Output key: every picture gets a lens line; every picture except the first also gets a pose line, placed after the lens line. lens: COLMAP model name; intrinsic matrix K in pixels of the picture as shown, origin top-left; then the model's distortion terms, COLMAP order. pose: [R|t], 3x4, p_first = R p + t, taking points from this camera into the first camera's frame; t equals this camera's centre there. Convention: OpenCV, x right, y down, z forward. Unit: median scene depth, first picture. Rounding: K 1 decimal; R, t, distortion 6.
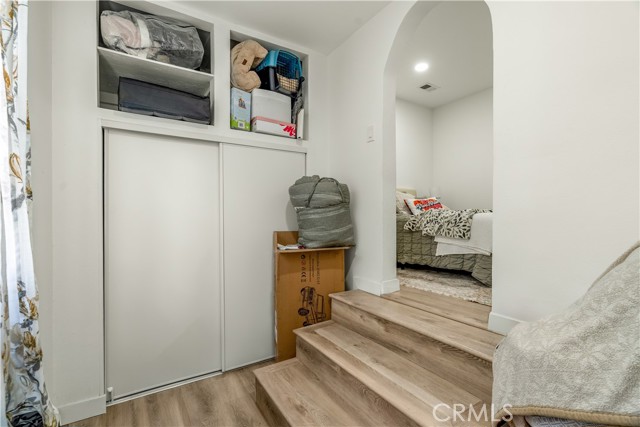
lens RADIAL K [[292.5, 0, 320.5], [0, 292.5, 214.3], [0, 0, 1]] dist [-0.005077, 0.001214]
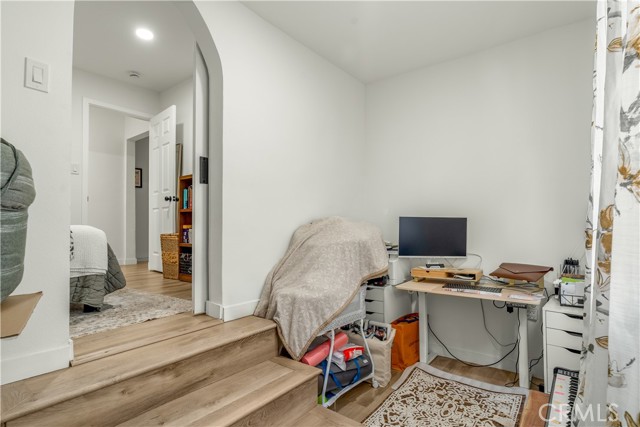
lens RADIAL K [[328.6, 0, 320.3], [0, 328.6, 216.3], [0, 0, 1]] dist [-0.000640, -0.000155]
pose [[-0.337145, 0.032921, 0.940877, -0.776929], [0.005381, 0.999439, -0.033041, 0.006502], [-0.941437, -0.006076, -0.337134, 0.989547]]
